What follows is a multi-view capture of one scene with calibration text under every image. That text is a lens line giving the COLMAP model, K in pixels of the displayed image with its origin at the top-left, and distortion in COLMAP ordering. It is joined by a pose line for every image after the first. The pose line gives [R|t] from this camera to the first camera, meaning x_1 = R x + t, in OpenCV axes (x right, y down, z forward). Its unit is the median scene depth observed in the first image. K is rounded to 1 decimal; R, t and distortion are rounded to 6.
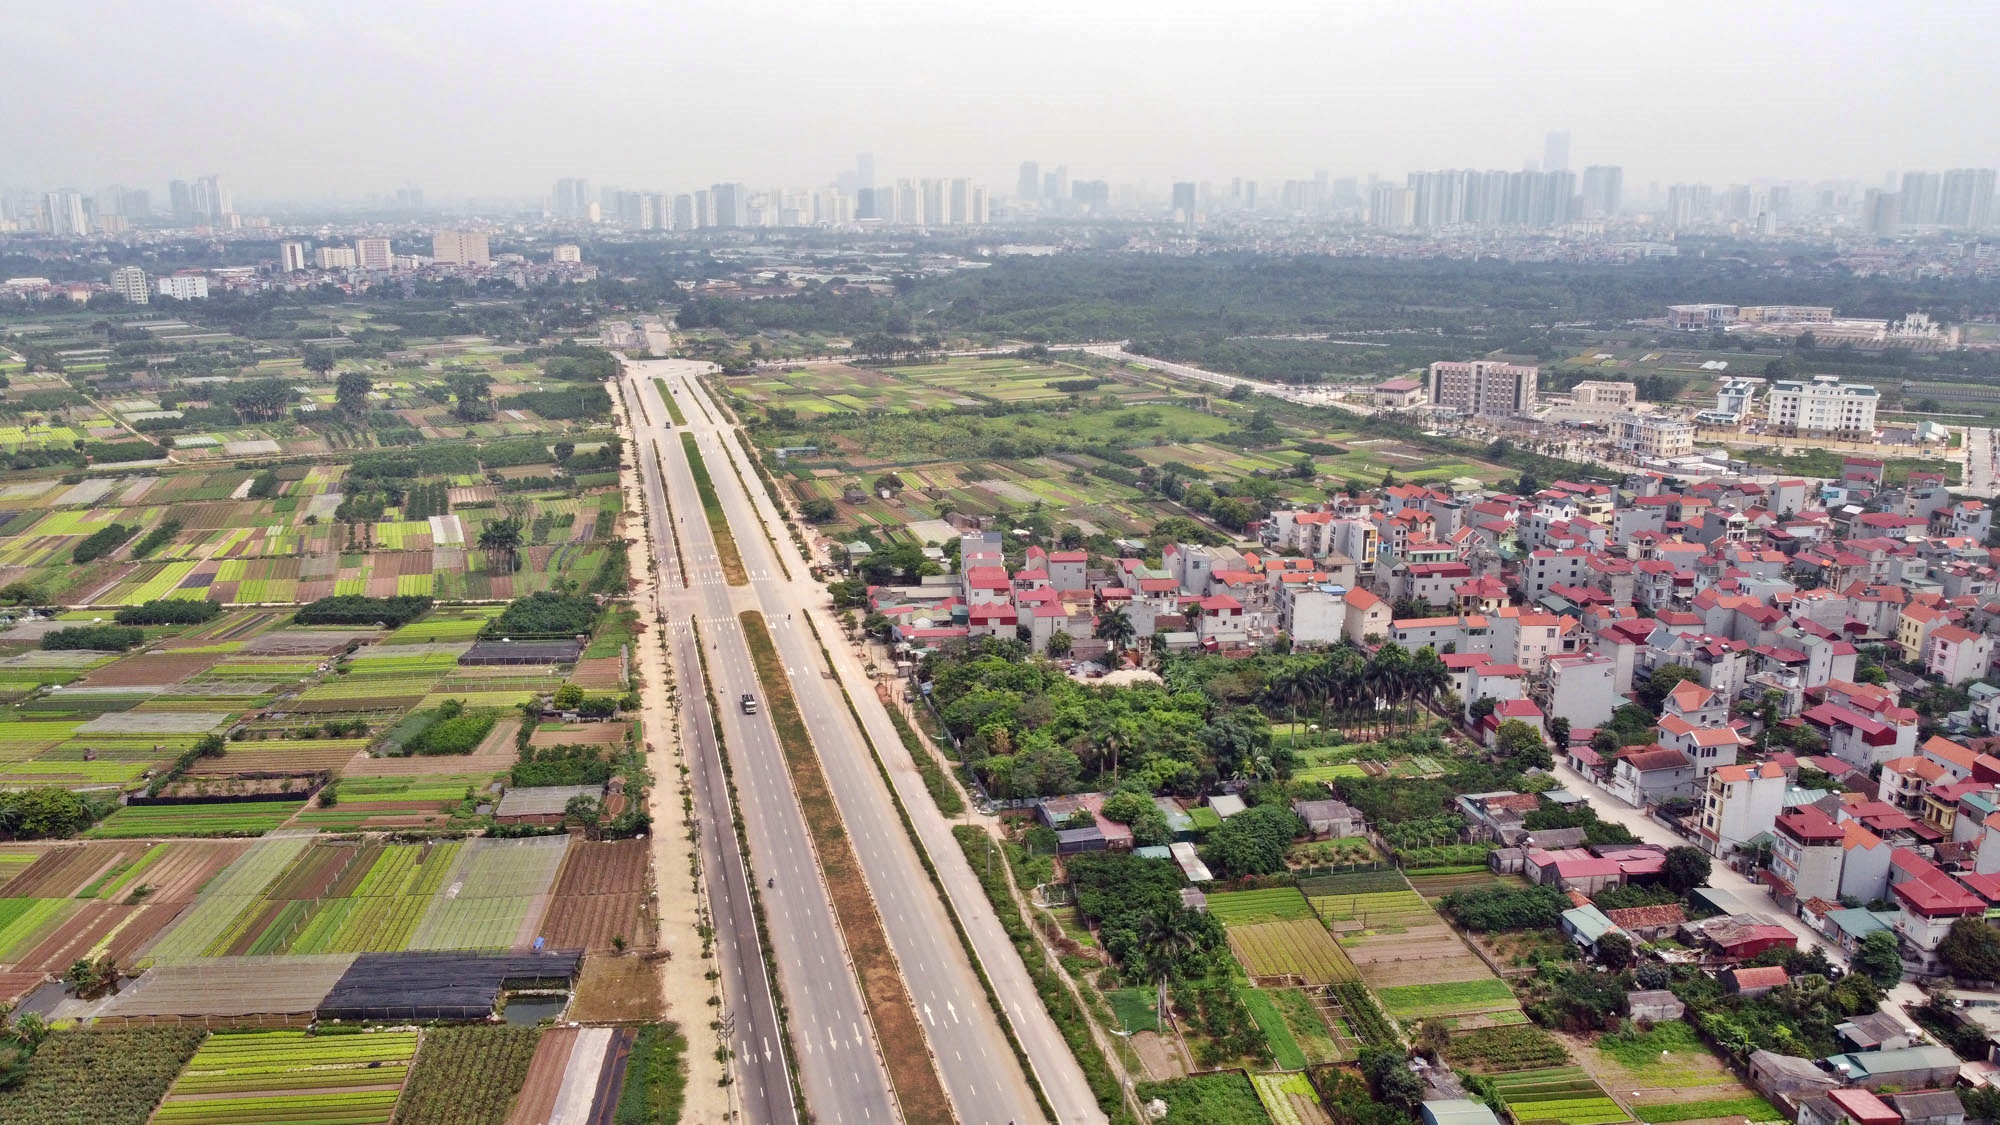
lens RADIAL K [[1515.8, 0, 999.2], [0, 1515.8, 562.9], [0, 0, 1]] dist [-0.004500, 0.003172]
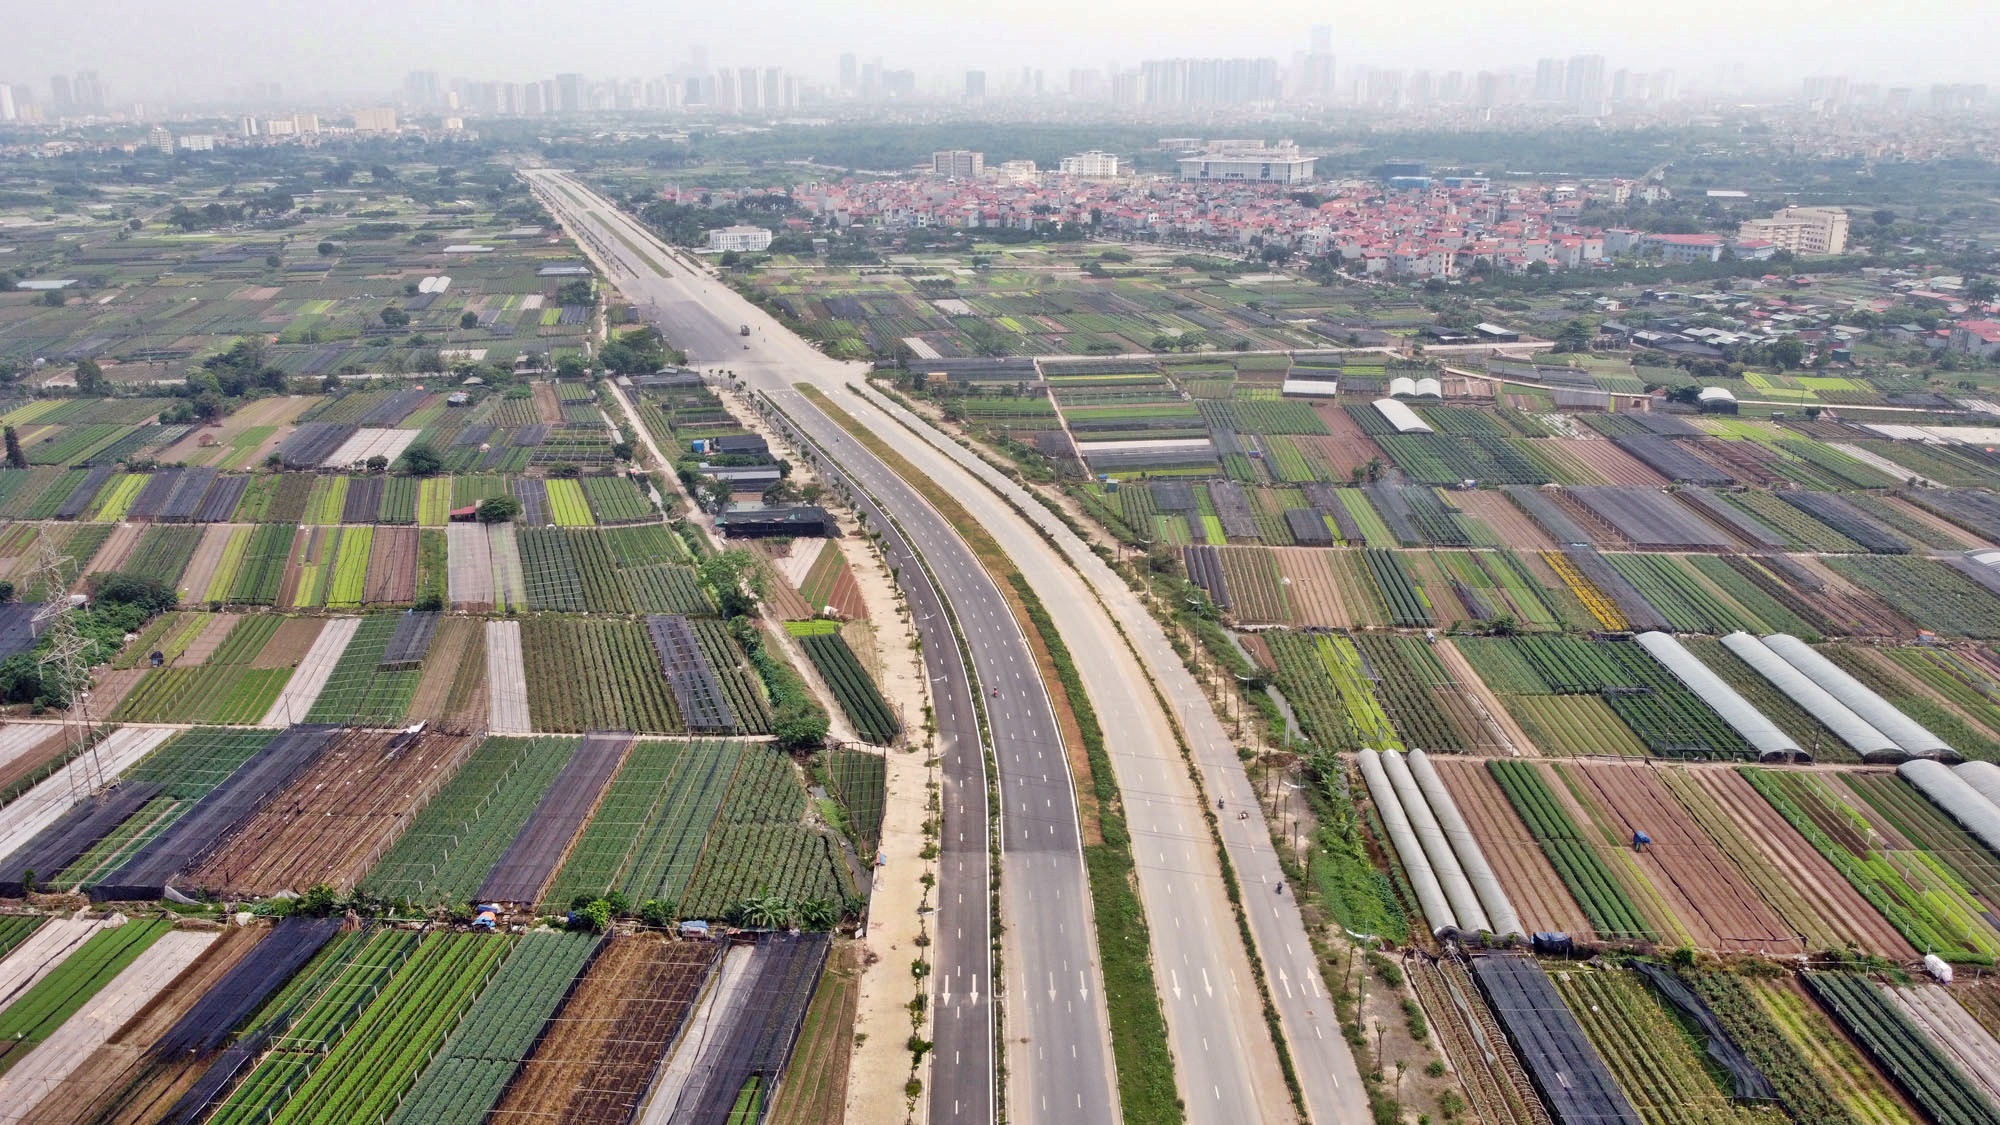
lens RADIAL K [[1515.8, 0, 1000.8], [0, 1515.8, 561.8], [0, 0, 1]] dist [-0.004500, 0.003172]
pose [[0.995648, -0.034242, 0.086672, 0.071278], [0.028589, 0.997434, 0.065642, 0.110460], [-0.088697, -0.062879, 0.994072, -0.409406]]
